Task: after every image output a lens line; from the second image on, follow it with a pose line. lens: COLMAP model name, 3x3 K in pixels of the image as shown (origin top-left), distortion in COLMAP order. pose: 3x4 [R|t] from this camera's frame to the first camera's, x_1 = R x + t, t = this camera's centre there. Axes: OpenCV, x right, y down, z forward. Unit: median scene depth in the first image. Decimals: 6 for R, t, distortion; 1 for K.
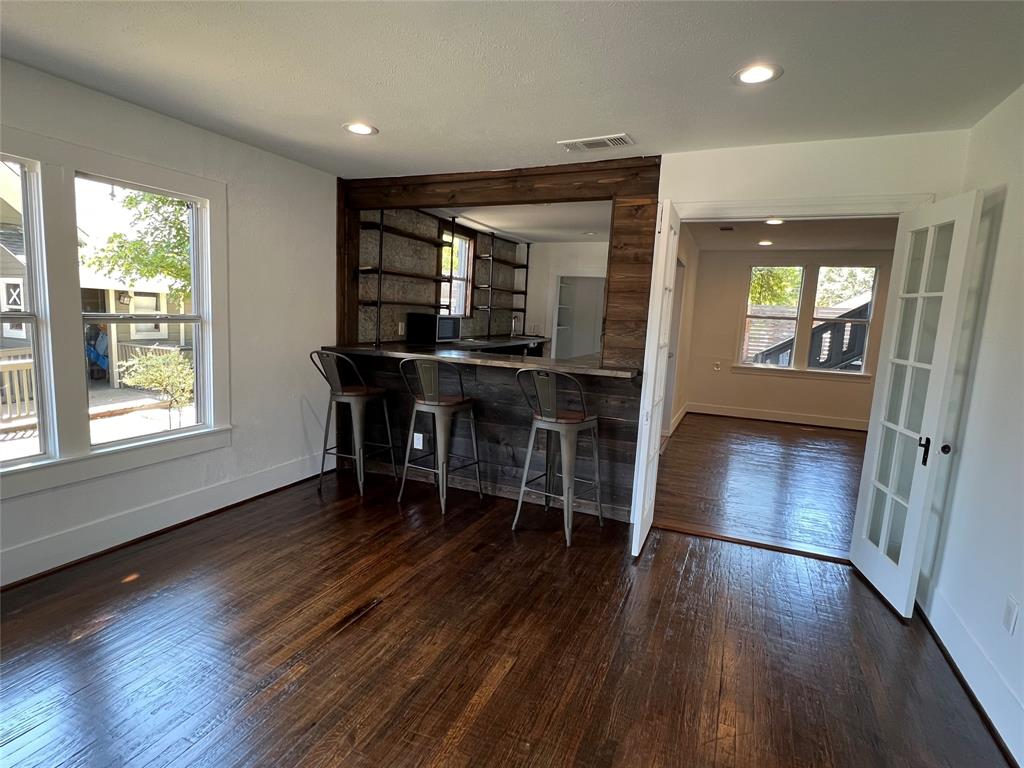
lens RADIAL K [[528.2, 0, 512.0], [0, 528.2, 384.0], [0, 0, 1]] dist [0.003572, -0.000123]
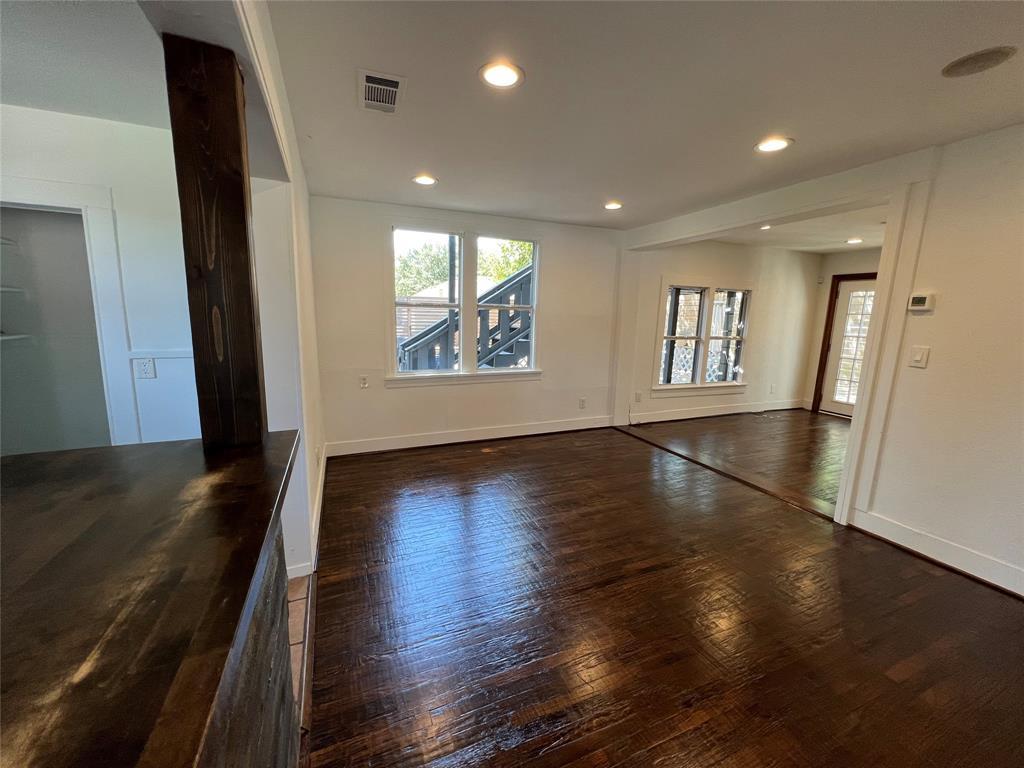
lens RADIAL K [[410.8, 0, 511.5], [0, 410.8, 382.7], [0, 0, 1]] dist [-0.001097, 0.000543]
pose [[0.693661, -0.151248, 0.704243, 0.223789], [0.109879, 0.988482, 0.104065, -0.093827], [-0.711871, 0.005196, 0.702291, 0.732684]]
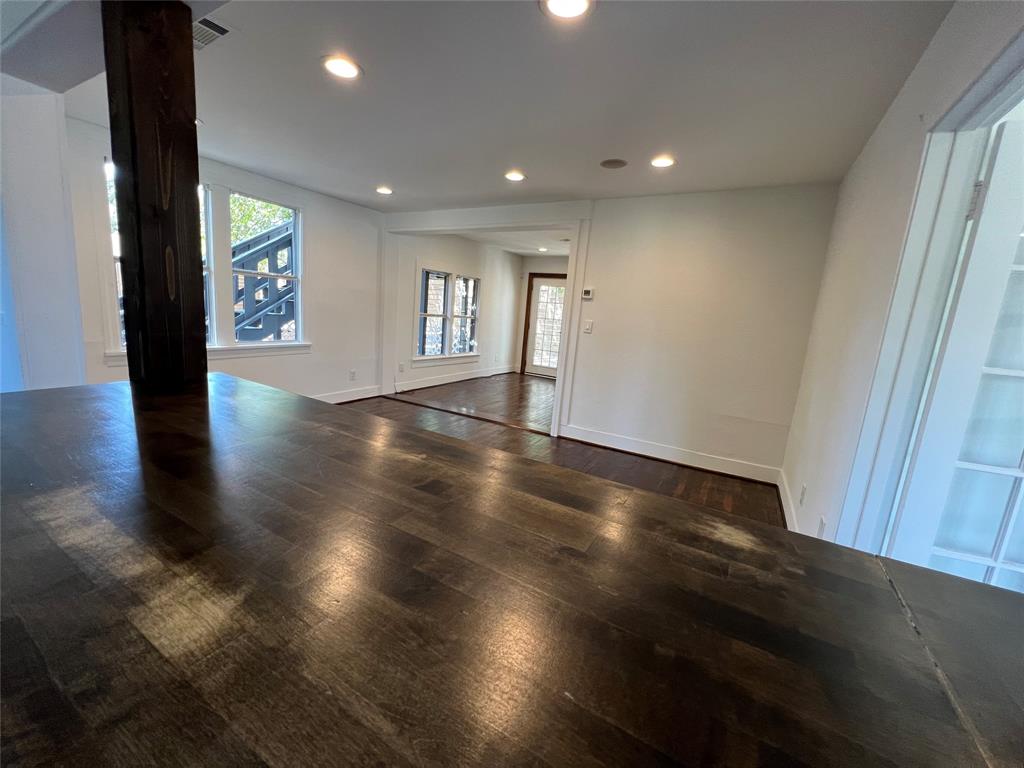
lens RADIAL K [[410.8, 0, 511.5], [0, 410.8, 382.7], [0, 0, 1]] dist [-0.001097, 0.000543]
pose [[0.119868, -0.212084, 0.969872, 0.087607], [0.067176, 0.976410, 0.205211, -0.089482], [-0.990515, 0.040553, 0.131287, 0.774753]]
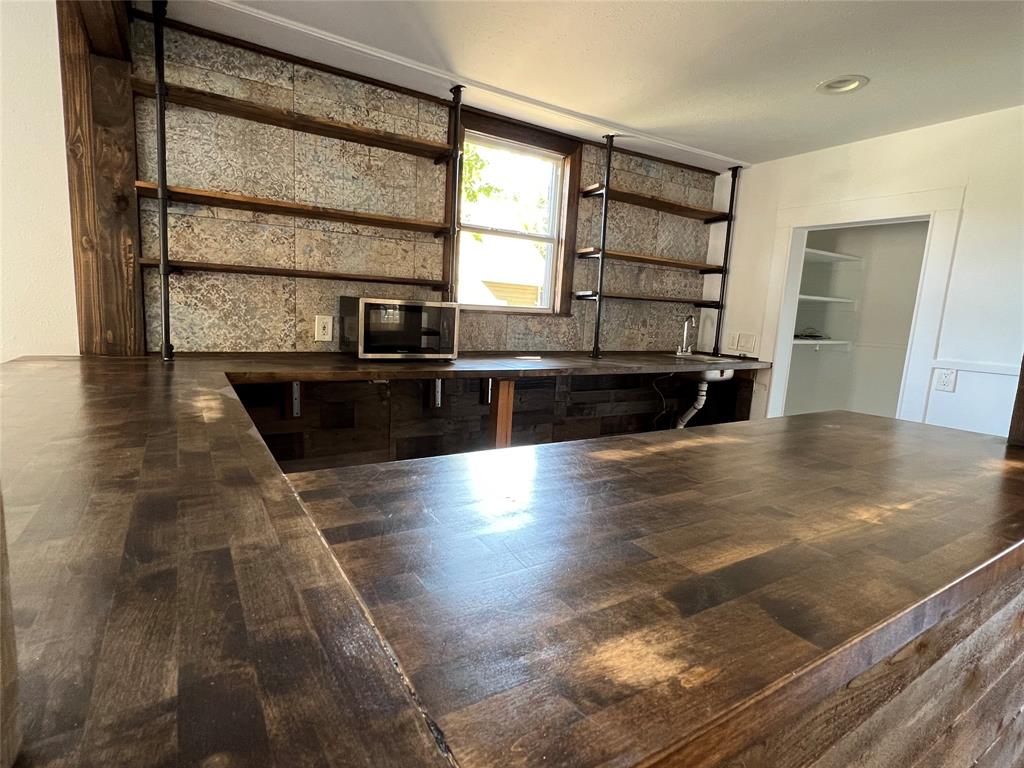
lens RADIAL K [[528.2, 0, 512.0], [0, 528.2, 384.0], [0, 0, 1]] dist [0.003572, -0.000123]
pose [[0.825348, 0.073711, -0.559793, 0.205083], [-0.088327, 0.996091, 0.000932, -0.066346], [0.557673, 0.048676, 0.828632, 0.665554]]
